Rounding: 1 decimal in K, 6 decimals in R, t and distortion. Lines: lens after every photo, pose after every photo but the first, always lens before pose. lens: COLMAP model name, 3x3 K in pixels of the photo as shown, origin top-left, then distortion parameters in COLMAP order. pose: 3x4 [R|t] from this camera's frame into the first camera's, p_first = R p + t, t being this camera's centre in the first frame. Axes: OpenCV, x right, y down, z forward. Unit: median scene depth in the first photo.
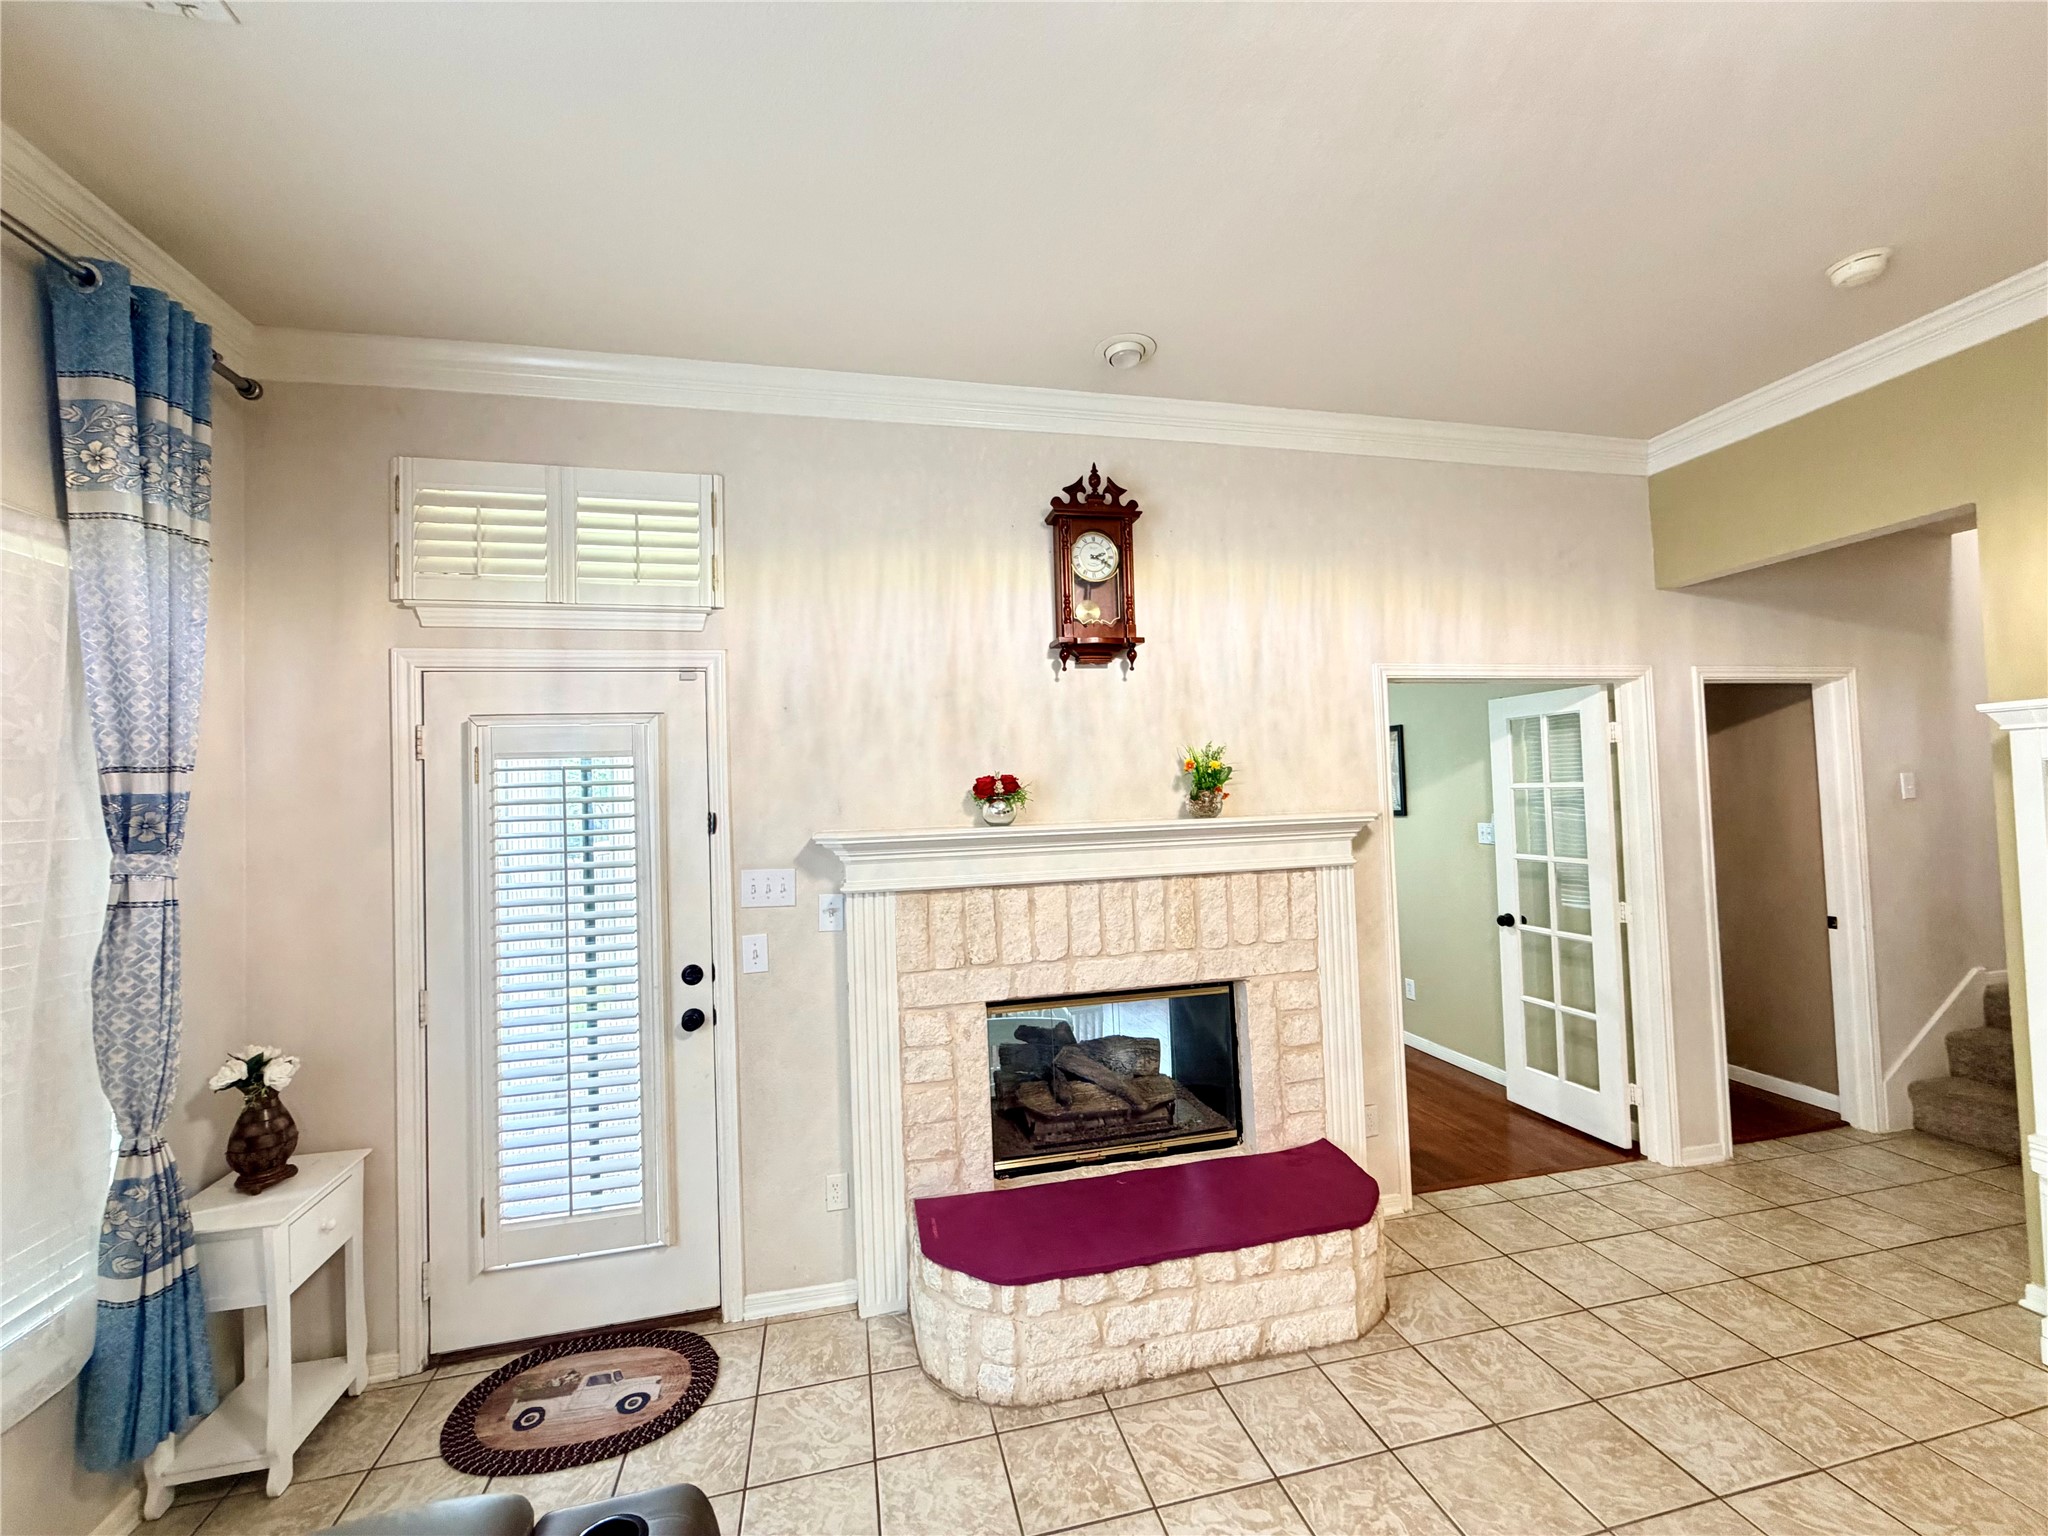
lens RADIAL K [[816.2, 0, 1024.0], [0, 816.2, 768.0], [0, 0, 1]] dist [-0.003080, -0.000272]
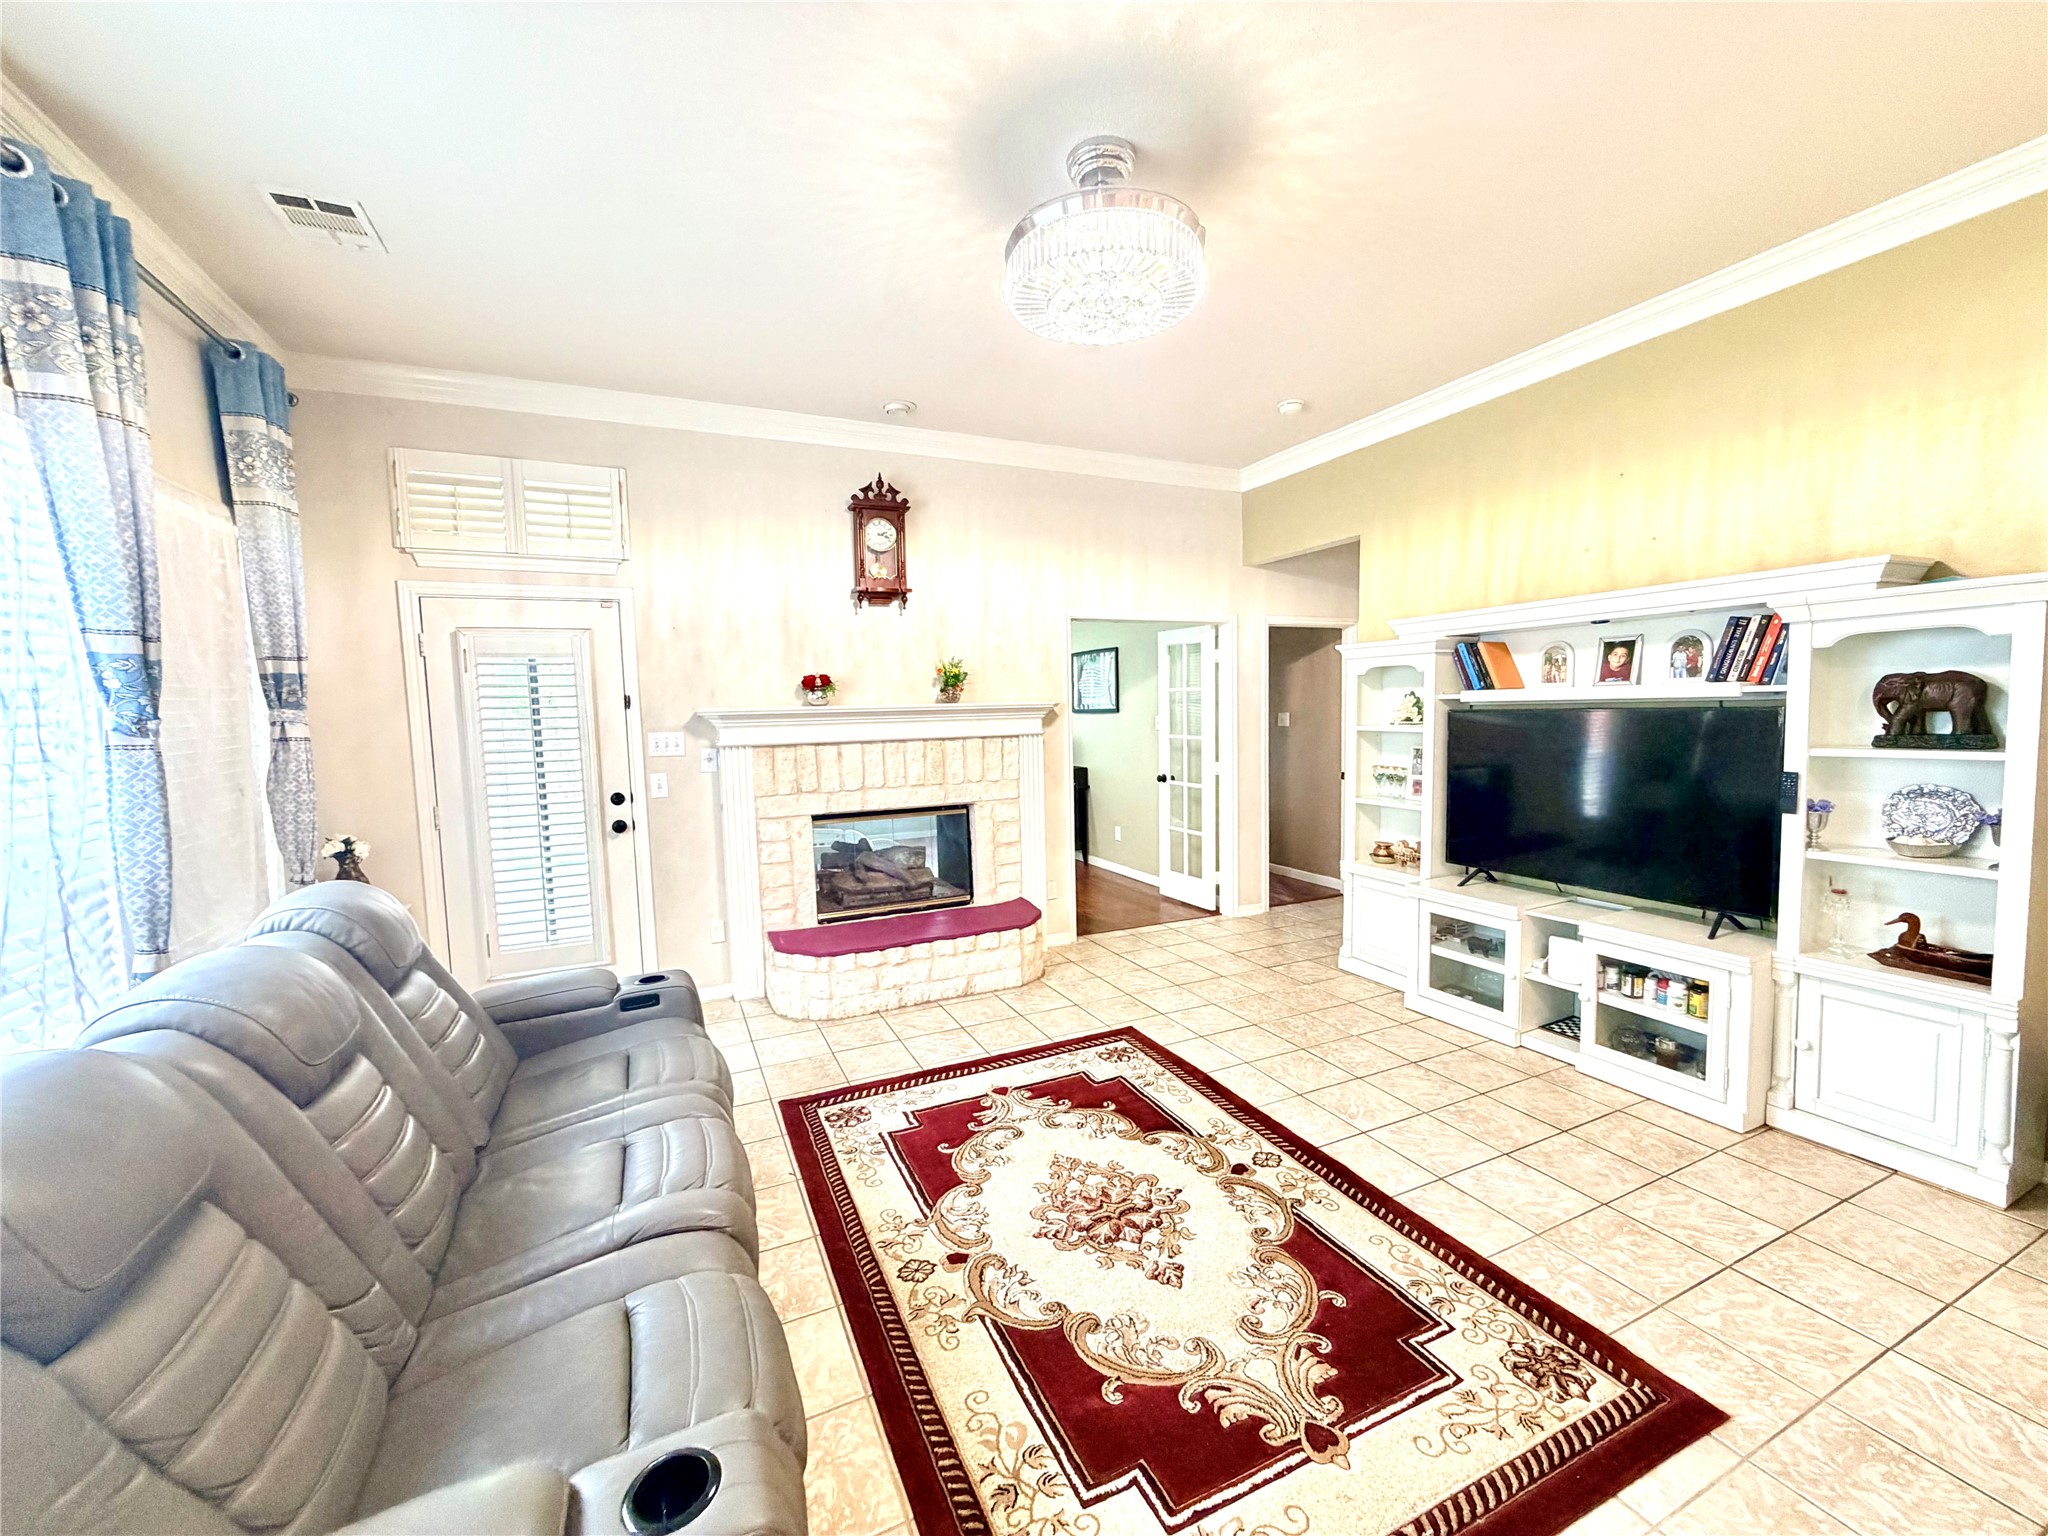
lens RADIAL K [[816.2, 0, 1024.0], [0, 816.2, 768.0], [0, 0, 1]] dist [-0.003080, -0.000272]
pose [[0.978334, -0.005267, 0.206964, 0.032155], [-0.016987, 0.994264, 0.105599, 0.015670], [-0.206333, -0.106827, 0.972633, -0.654595]]
